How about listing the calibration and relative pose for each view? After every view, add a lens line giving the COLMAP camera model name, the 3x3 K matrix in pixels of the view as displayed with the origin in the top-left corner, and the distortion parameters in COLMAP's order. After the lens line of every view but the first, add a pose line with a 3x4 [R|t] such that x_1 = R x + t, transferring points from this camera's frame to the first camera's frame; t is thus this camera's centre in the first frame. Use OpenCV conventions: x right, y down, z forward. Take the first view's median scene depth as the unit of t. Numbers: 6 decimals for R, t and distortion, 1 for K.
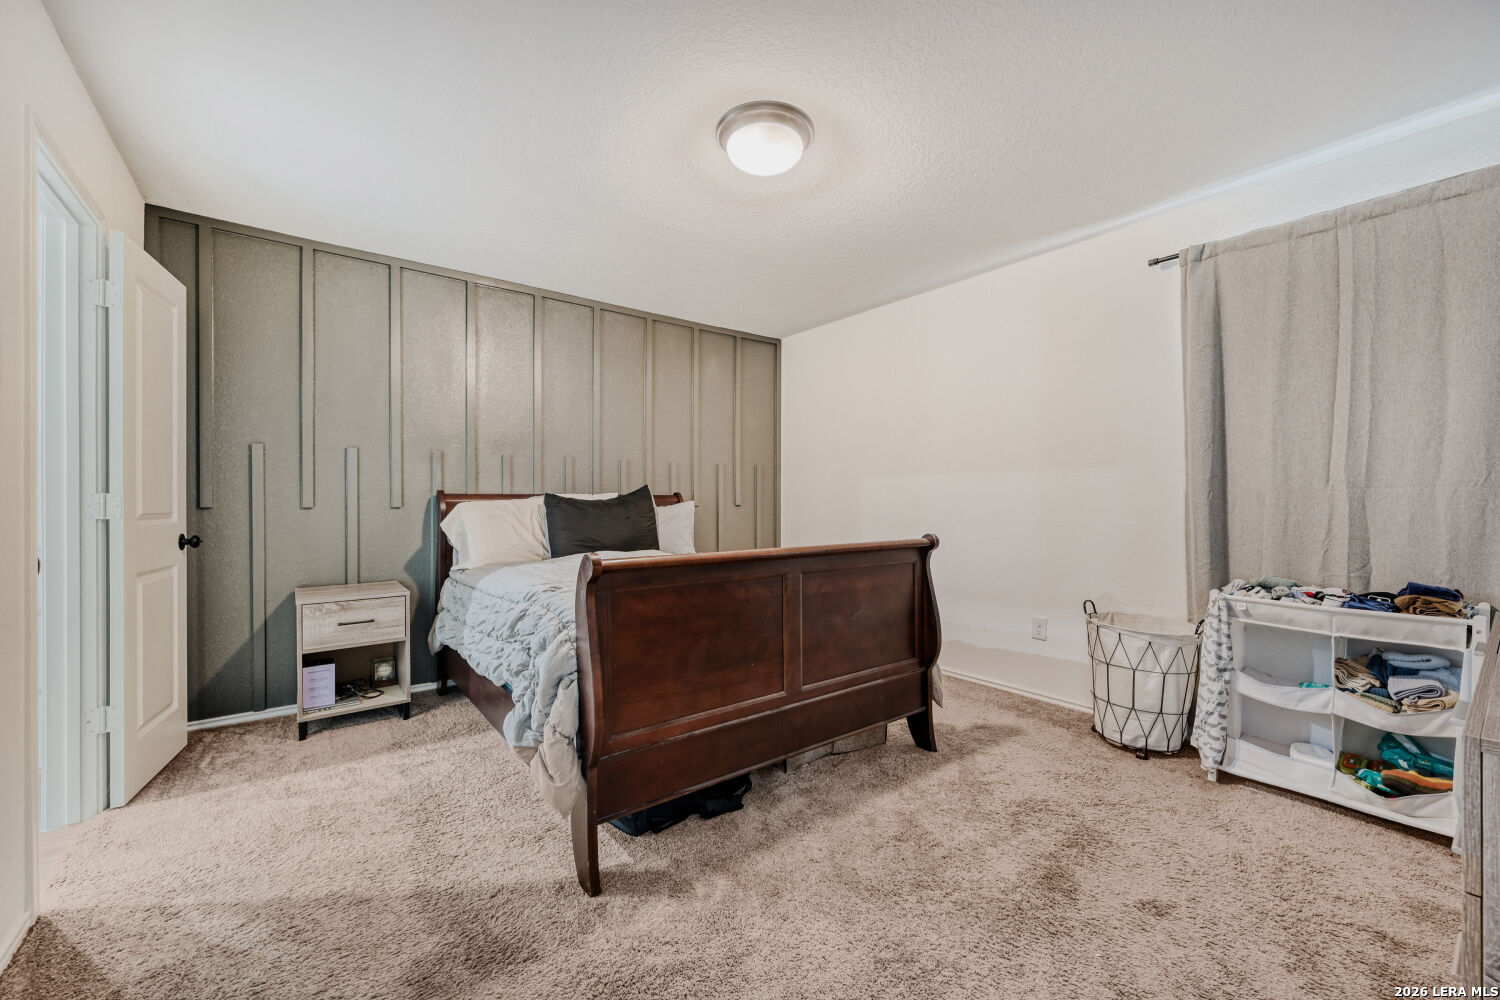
lens RADIAL K [[600.9, 0, 736.8], [0, 600.9, 505.0], [0, 0, 1]] dist [-0.000622, 0.000799]
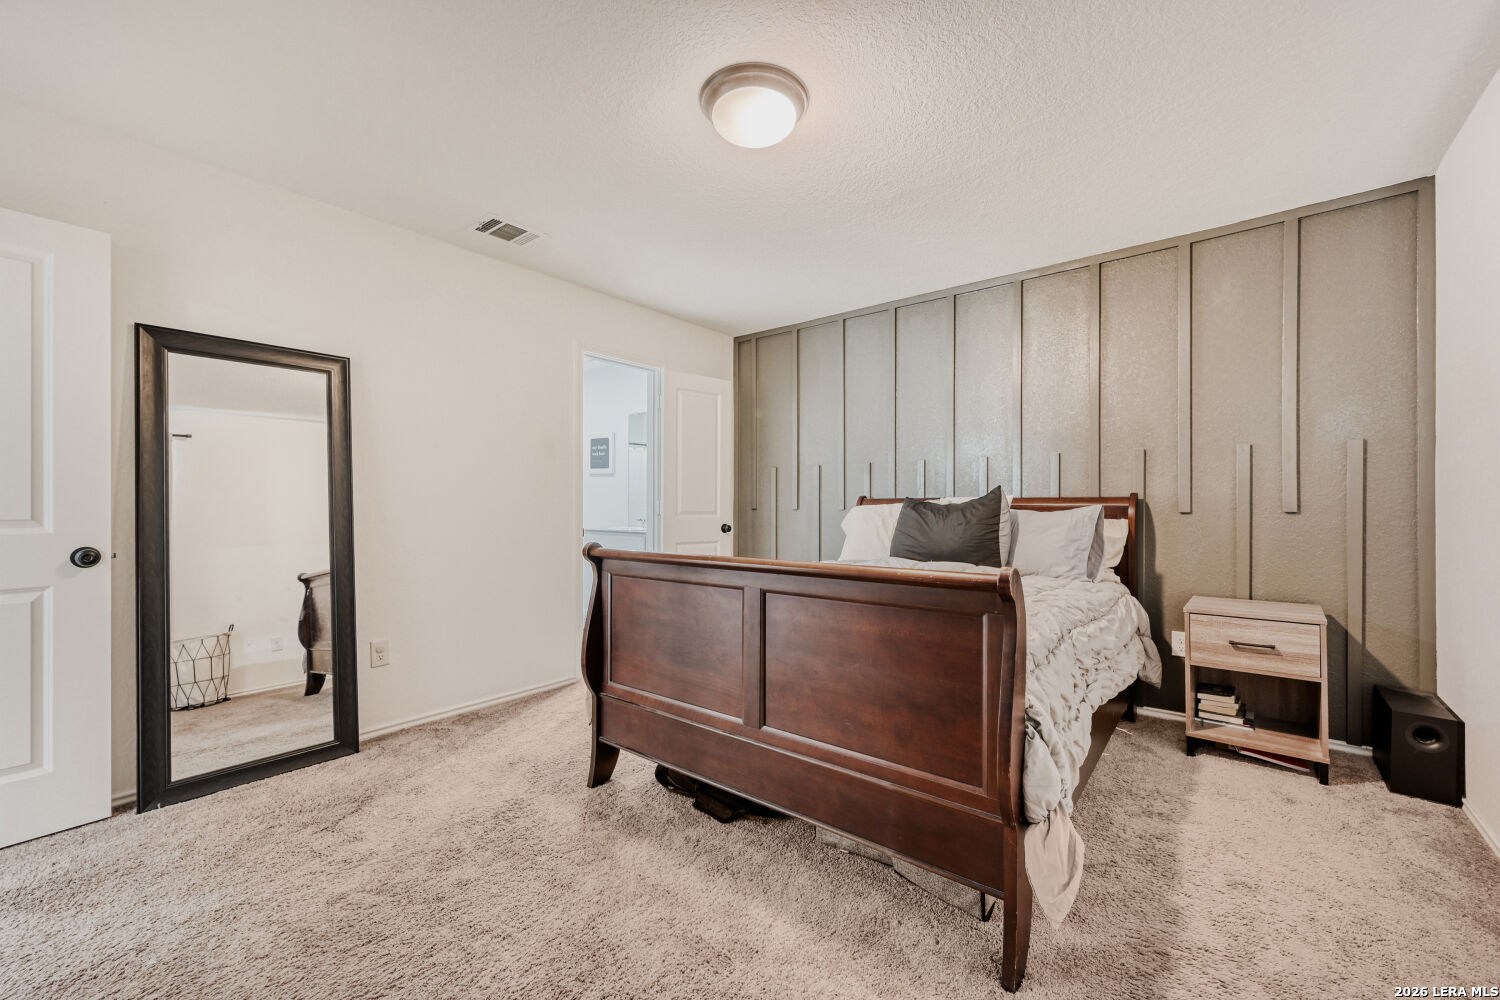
lens RADIAL K [[600.9, 0, 737.4], [0, 600.9, 497.4], [0, 0, 1]] dist [-0.000622, 0.000799]
pose [[0.228405, -0.012557, -0.973485, 0.482867], [-0.012778, 0.999792, -0.015895, -0.000995], [0.973482, 0.016070, 0.228197, 0.401257]]
